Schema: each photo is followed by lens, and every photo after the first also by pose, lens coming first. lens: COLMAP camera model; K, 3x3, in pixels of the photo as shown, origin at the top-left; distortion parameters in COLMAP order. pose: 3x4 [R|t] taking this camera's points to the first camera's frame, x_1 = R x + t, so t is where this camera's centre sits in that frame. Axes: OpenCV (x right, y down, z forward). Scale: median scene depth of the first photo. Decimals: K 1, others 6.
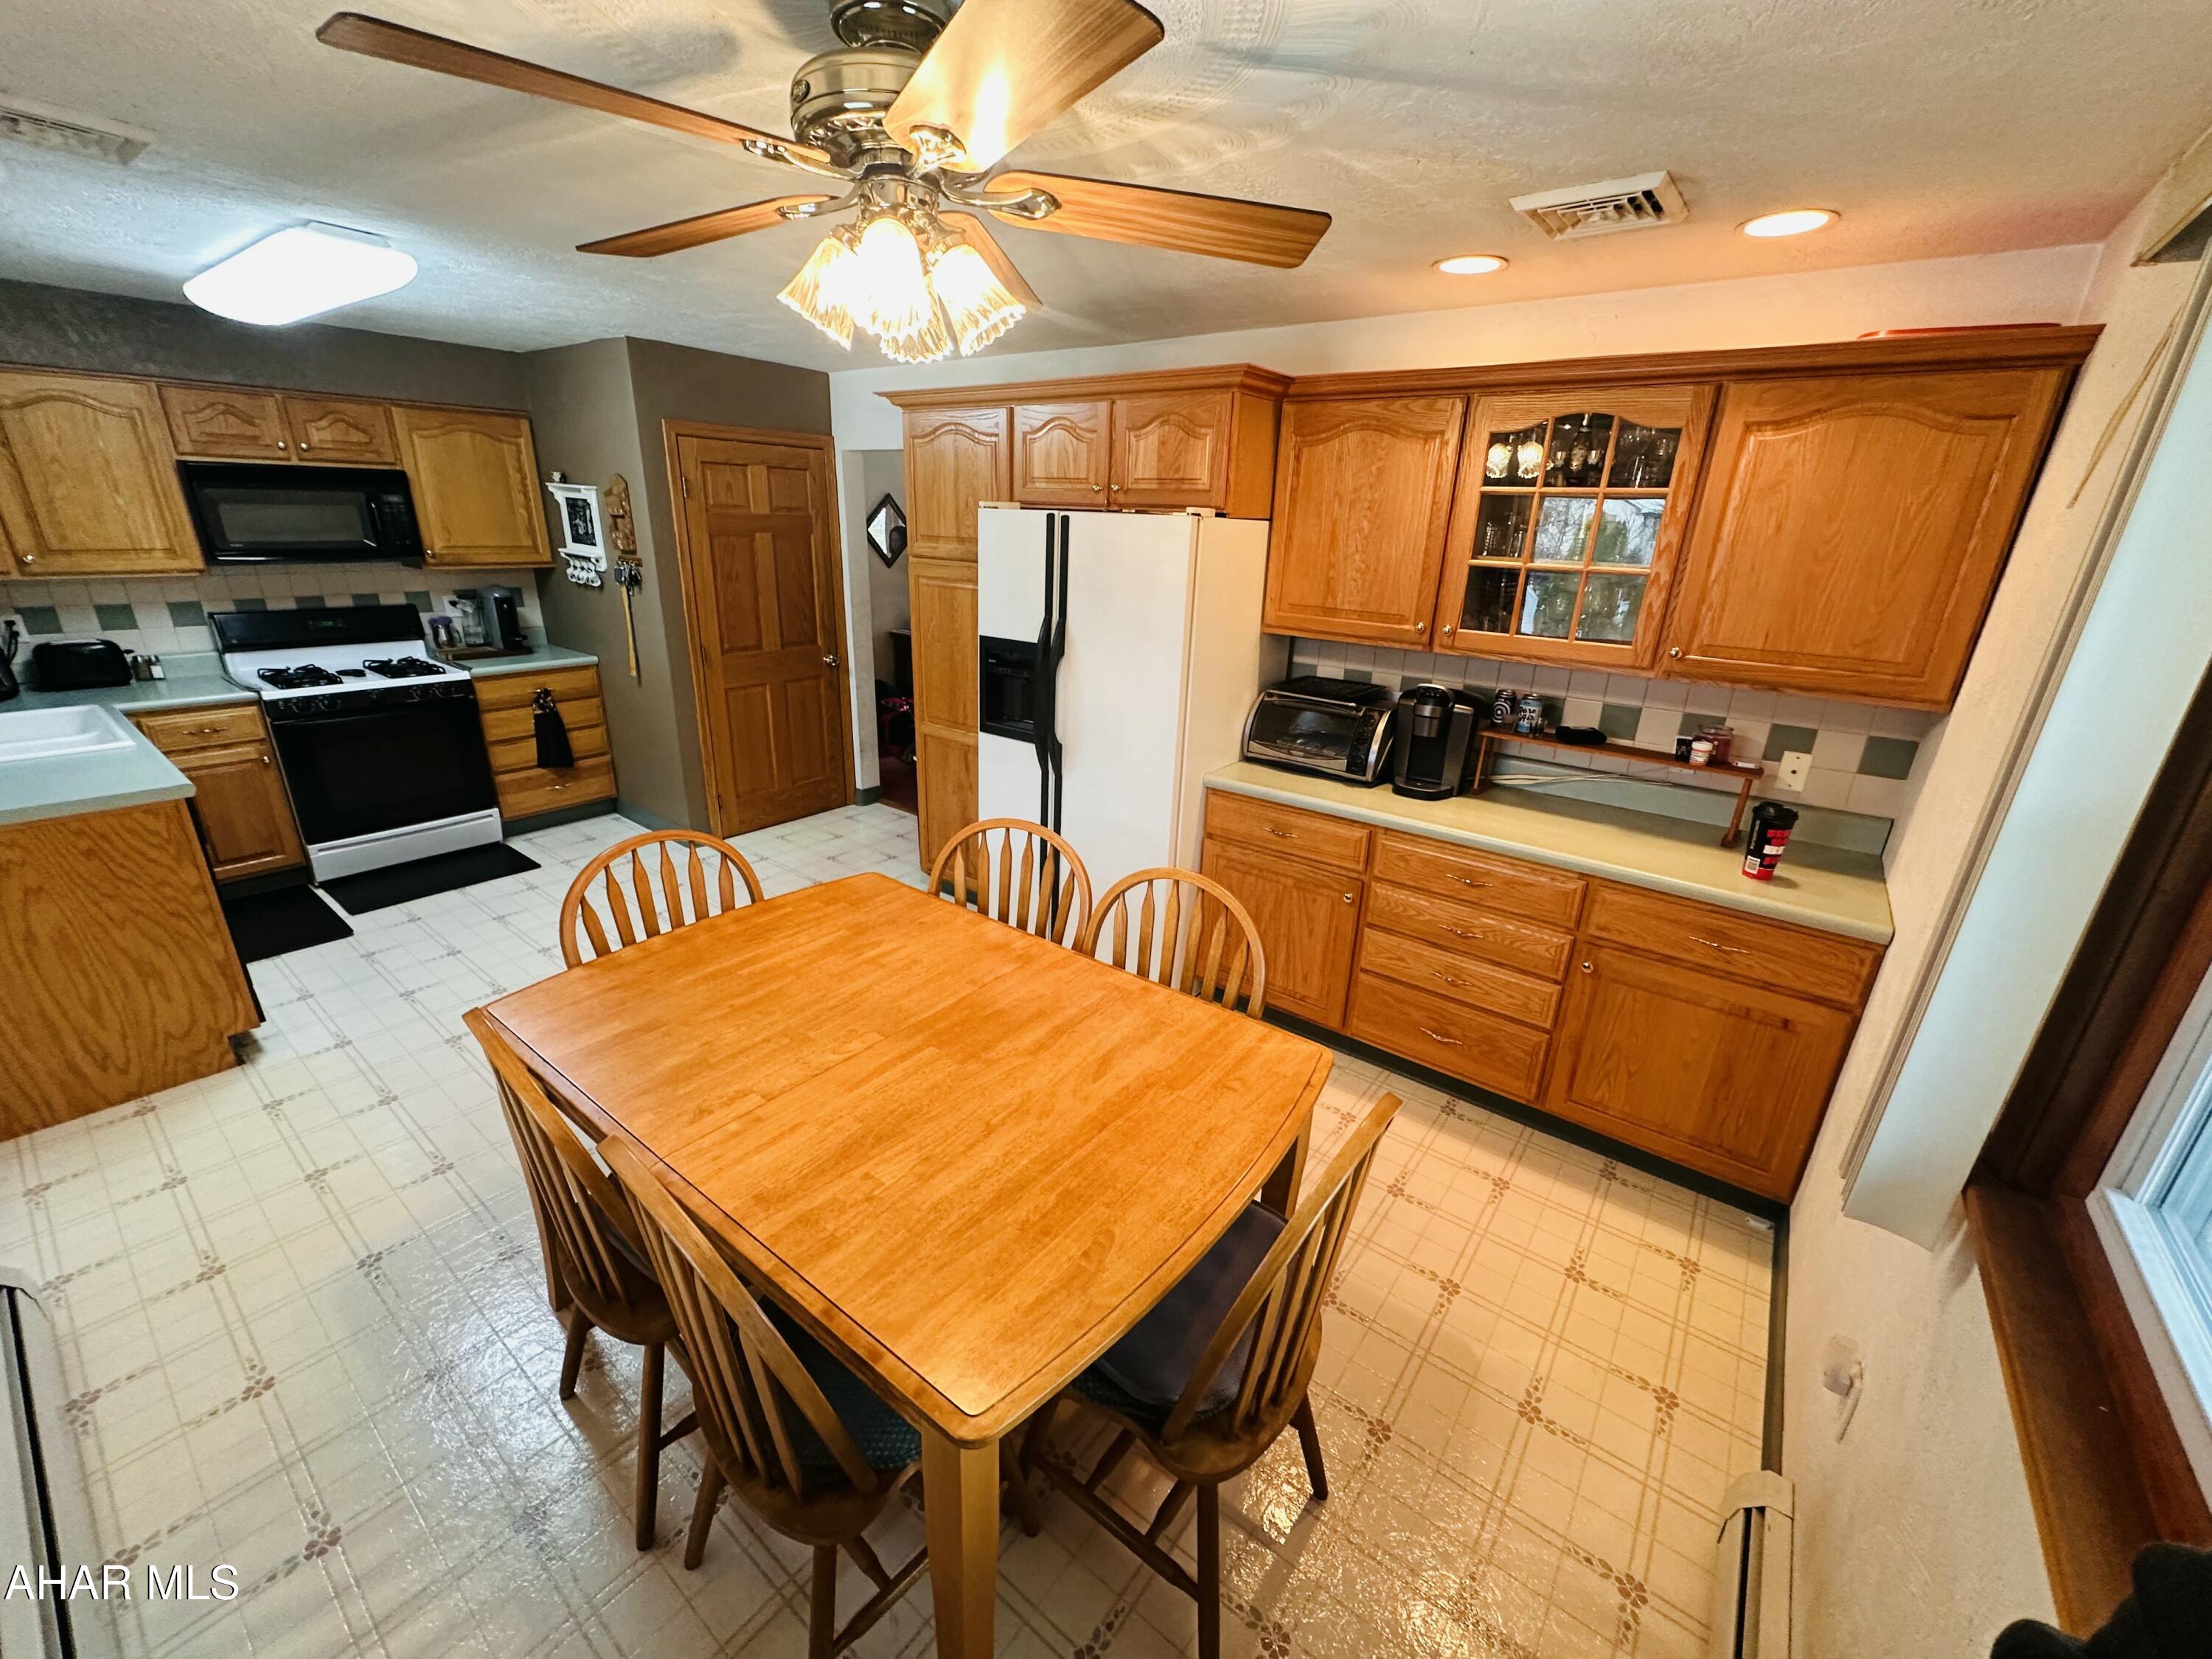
lens RADIAL K [[877.9, 0, 1106.4], [0, 877.9, 827.6], [0, 0, 1]] dist [-0.000022, -0.000052]
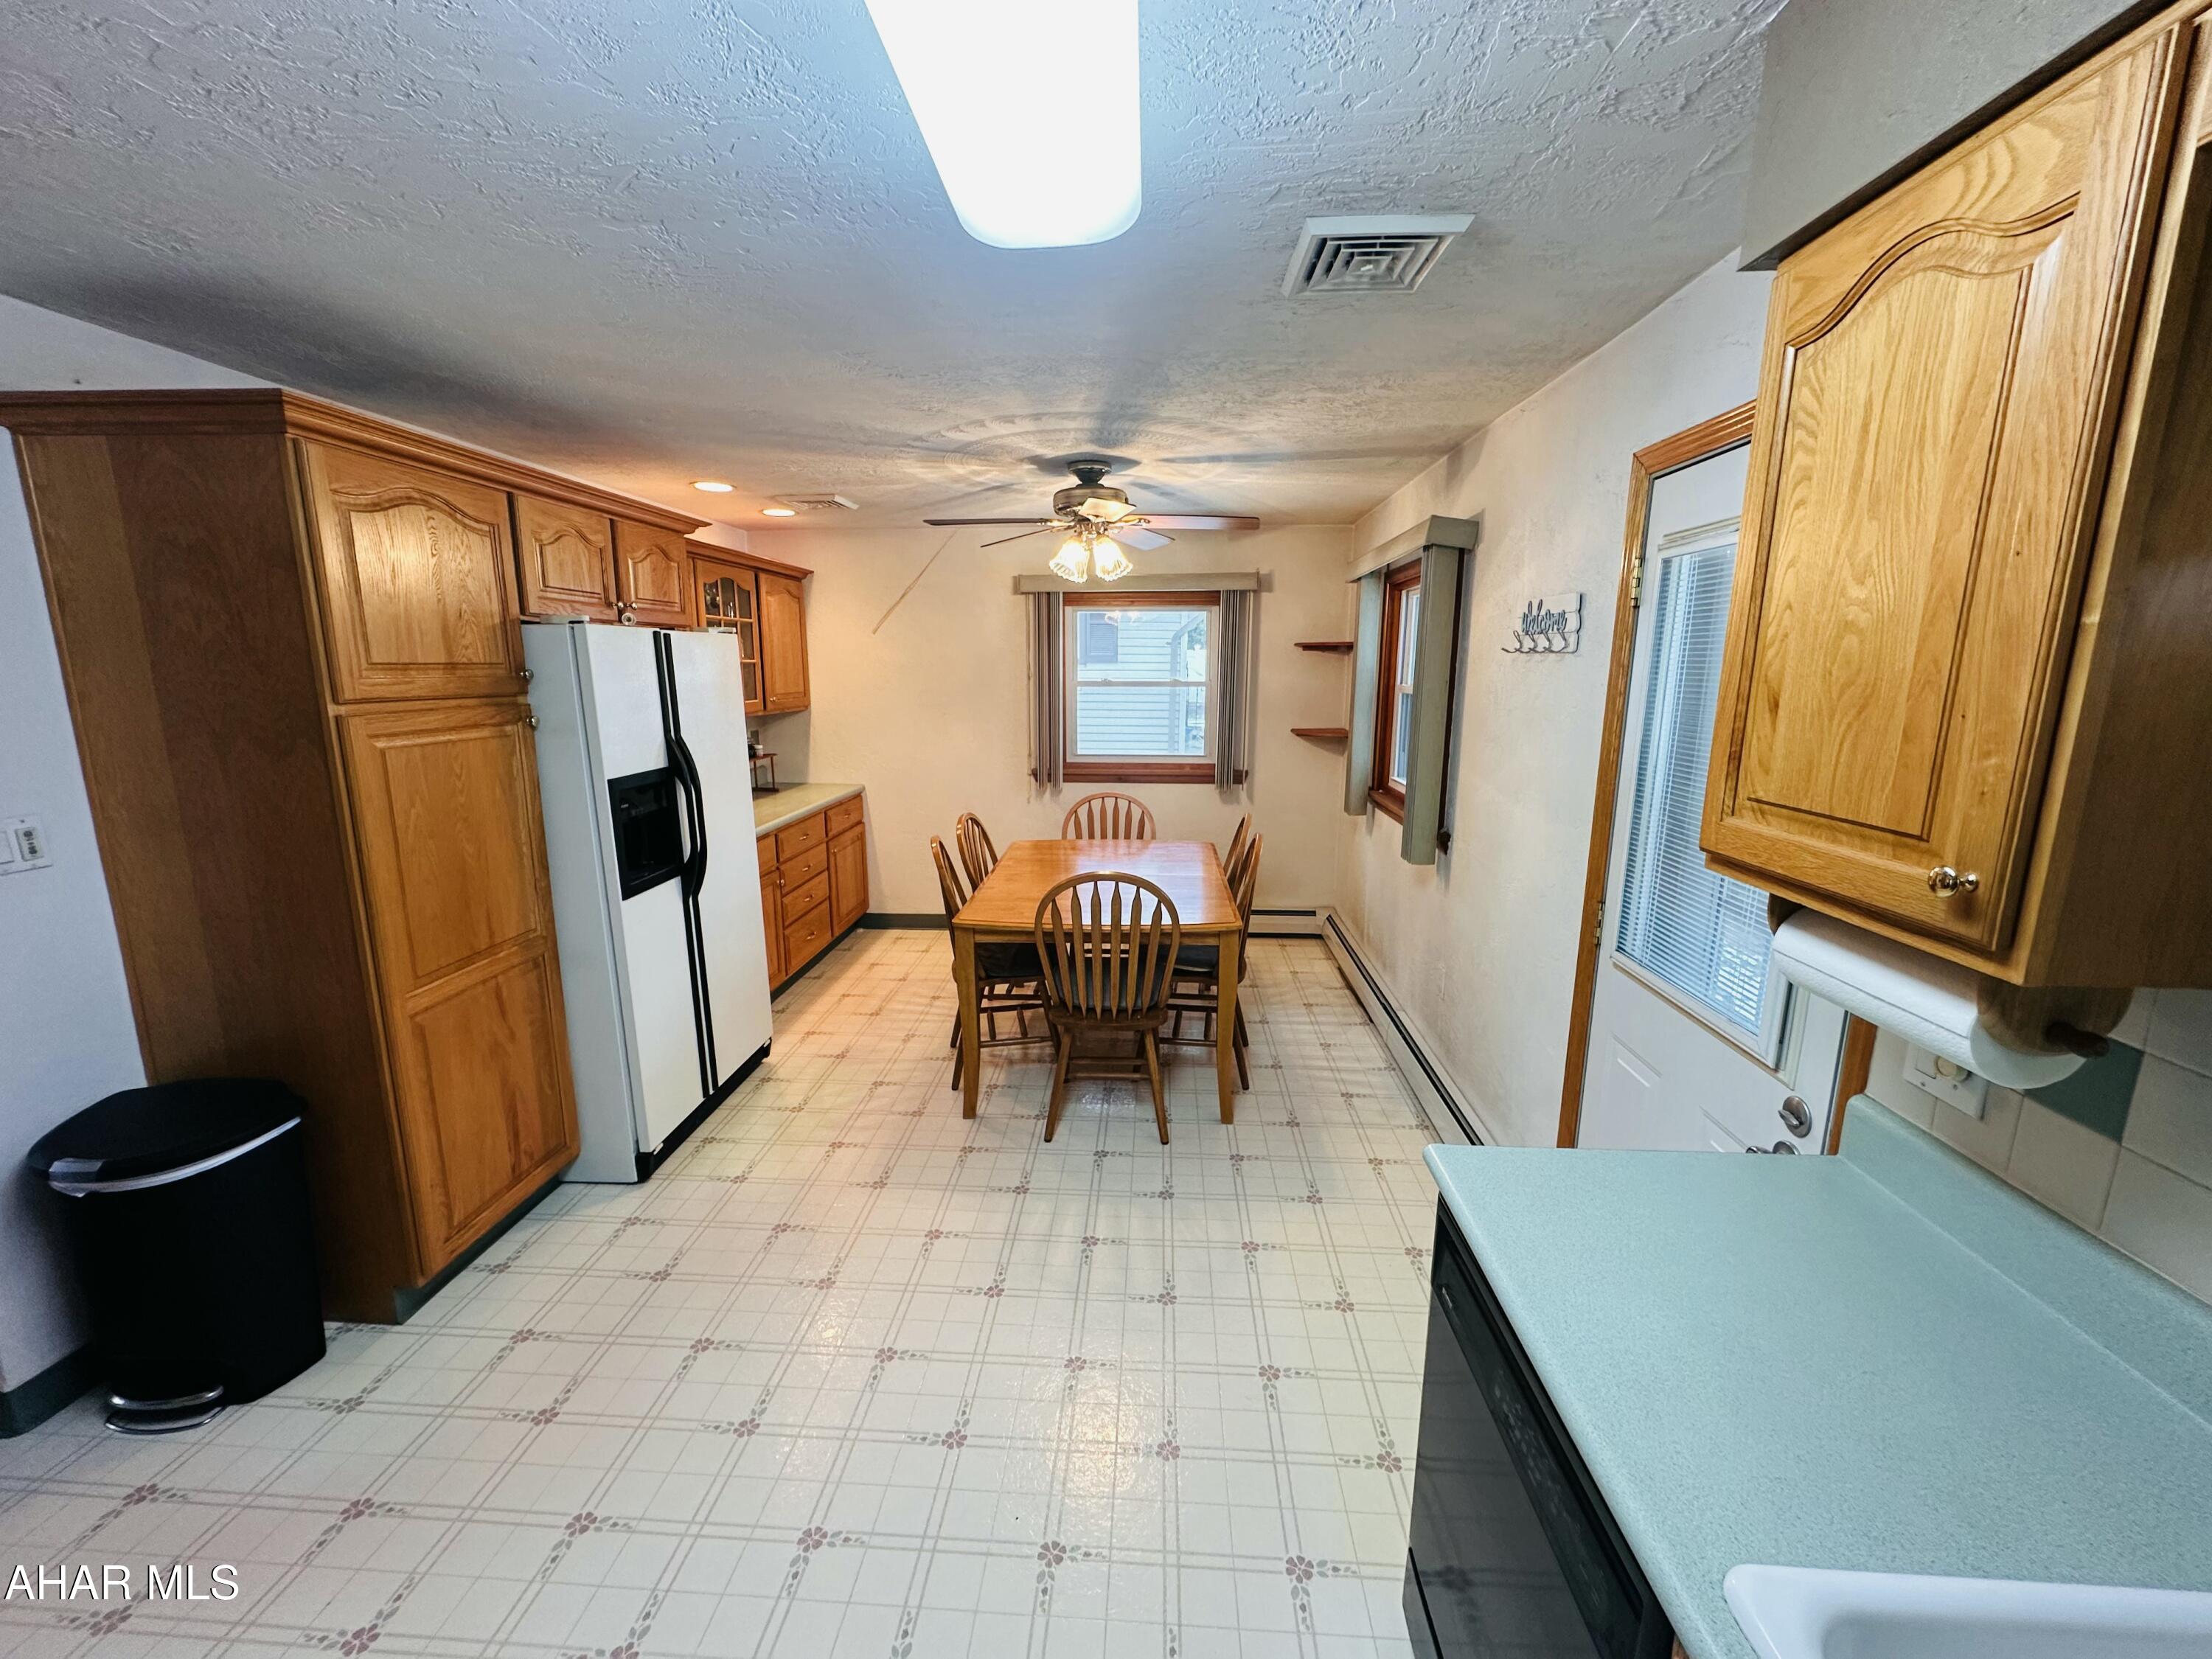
lens RADIAL K [[877.9, 0, 1103.4], [0, 877.9, 827.0], [0, 0, 1]] dist [-0.000022, -0.000052]
pose [[-0.556303, -0.187740, 0.809494, -1.753114], [0.258913, 0.886493, 0.383528, -0.625097], [-0.789615, 0.422947, -0.444550, 1.729292]]
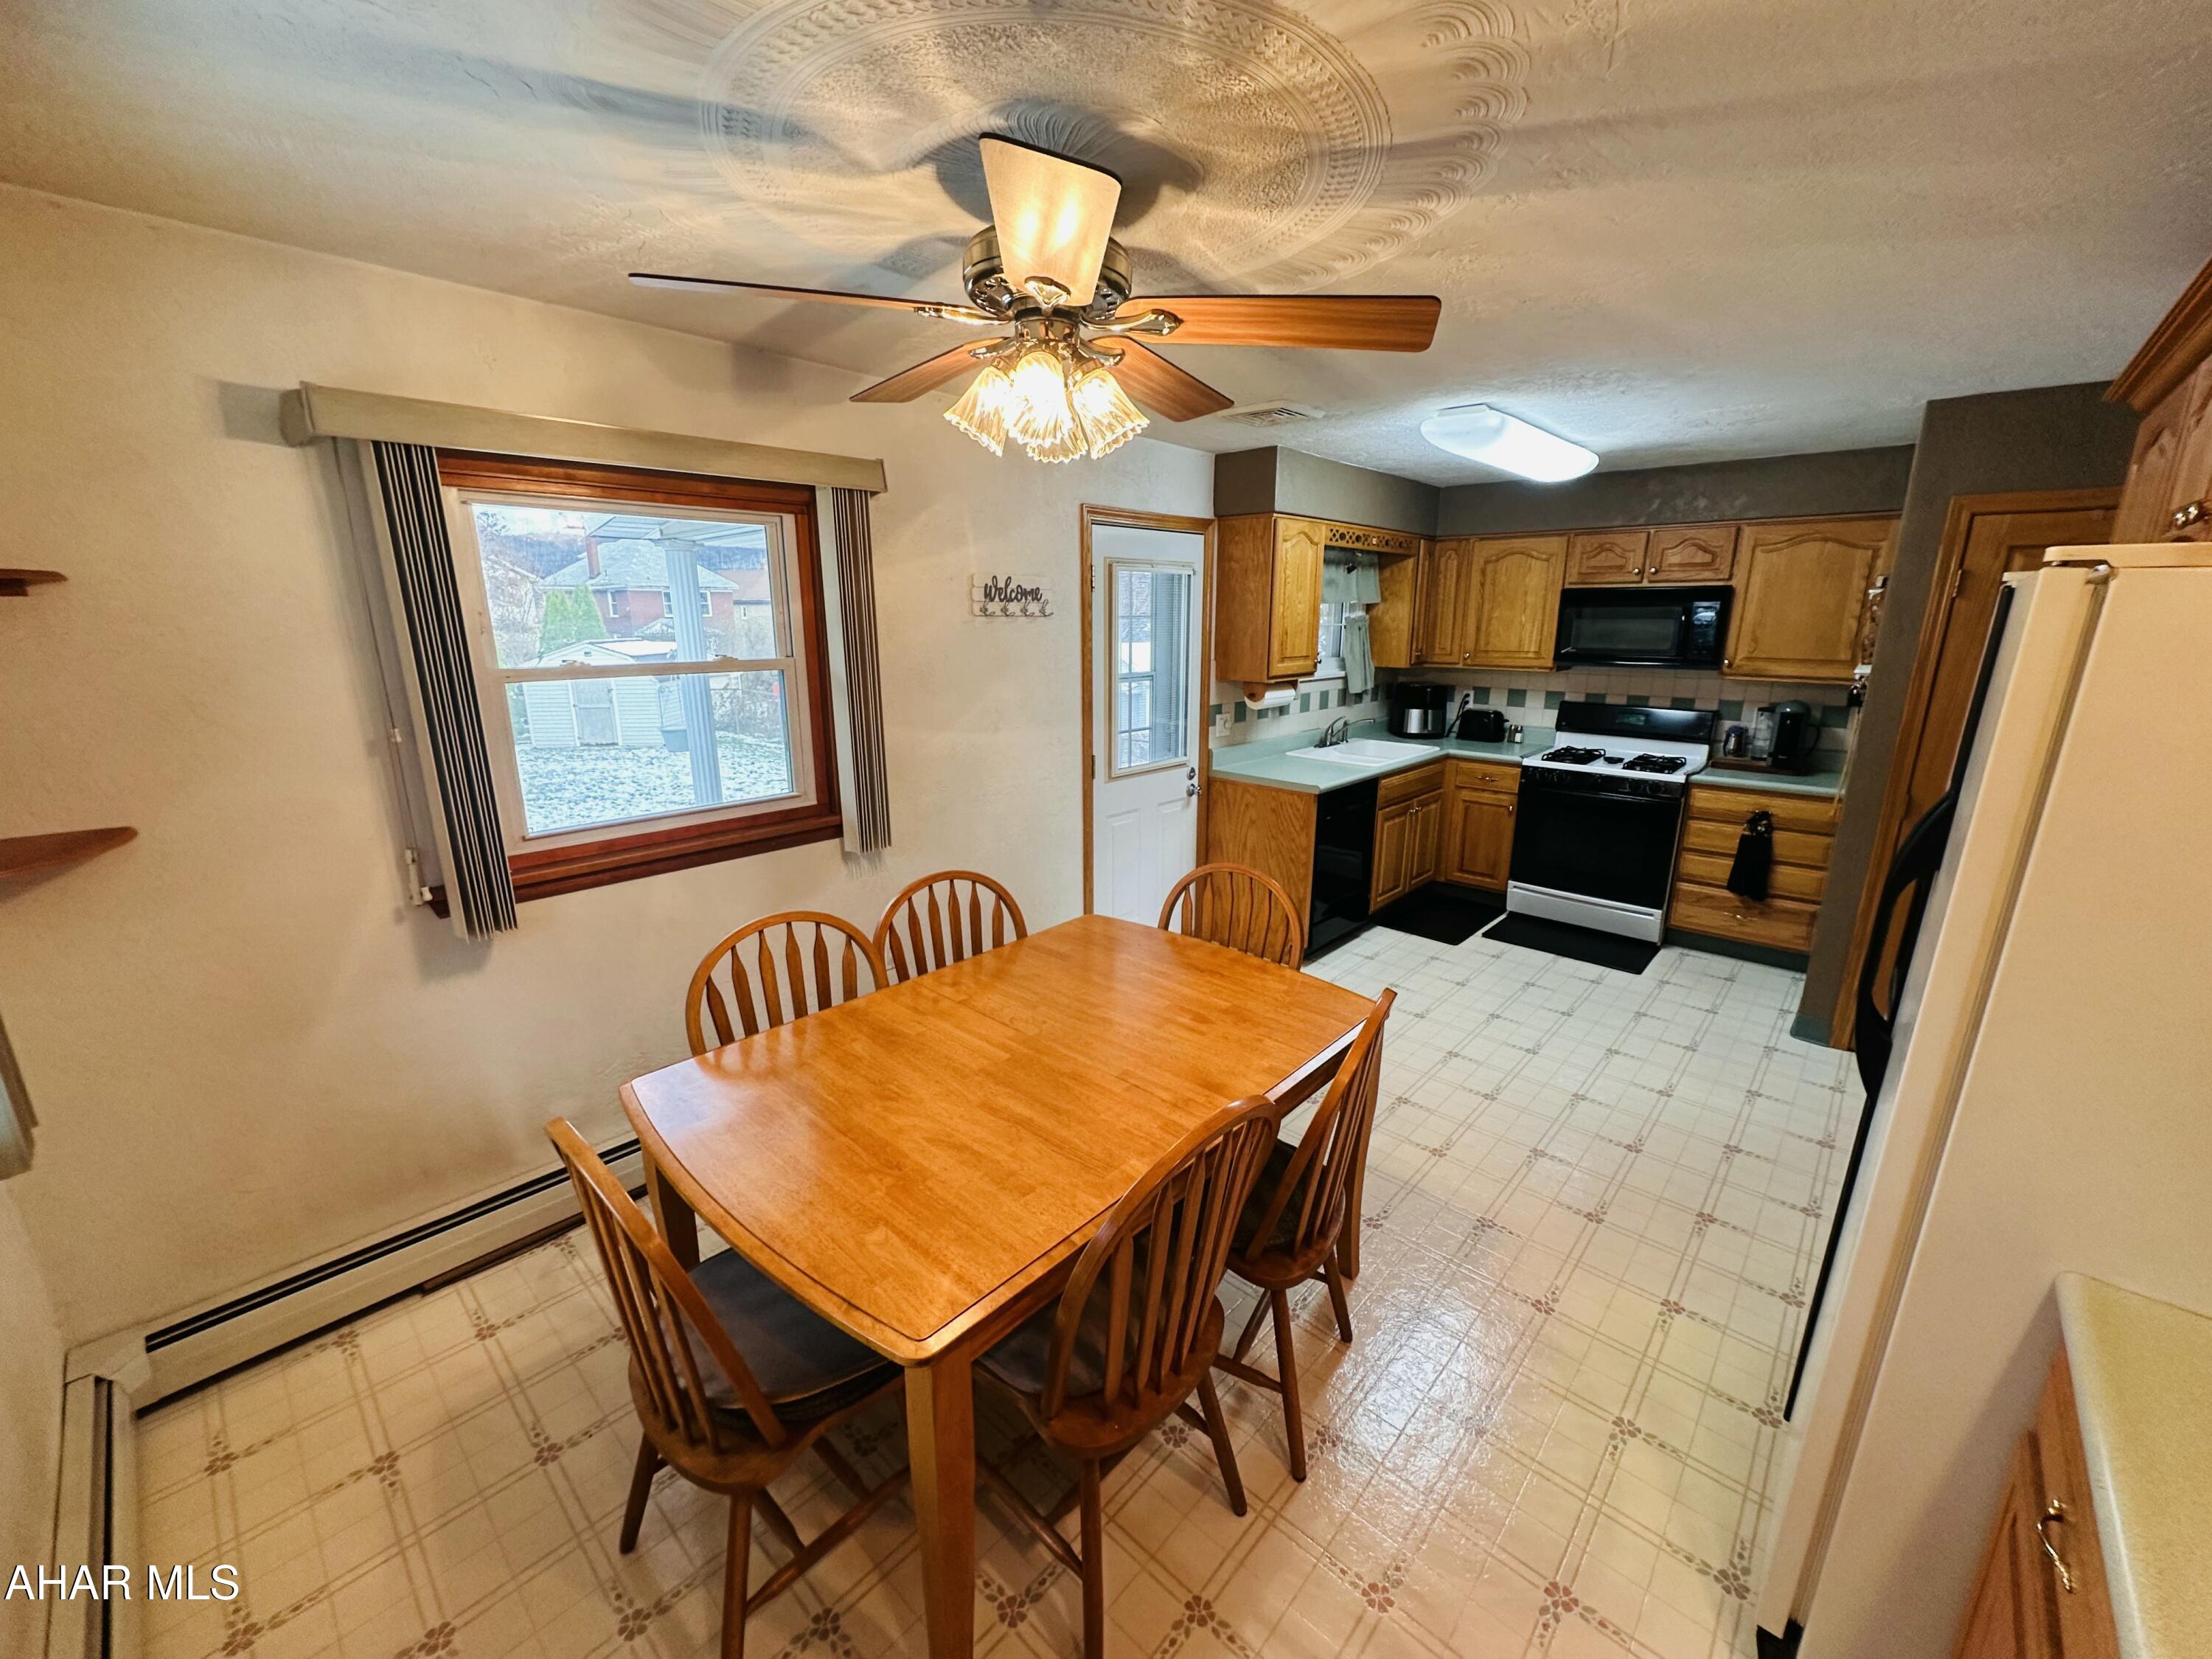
lens RADIAL K [[877.9, 0, 1107.3], [0, 877.9, 827.2], [0, 0, 1]] dist [-0.000022, -0.000052]
pose [[-0.087682, 0.206014, -0.974613, 0.724308], [-0.340268, 0.913339, 0.223674, -0.273084], [0.936231, 0.351242, -0.009984, 0.904820]]
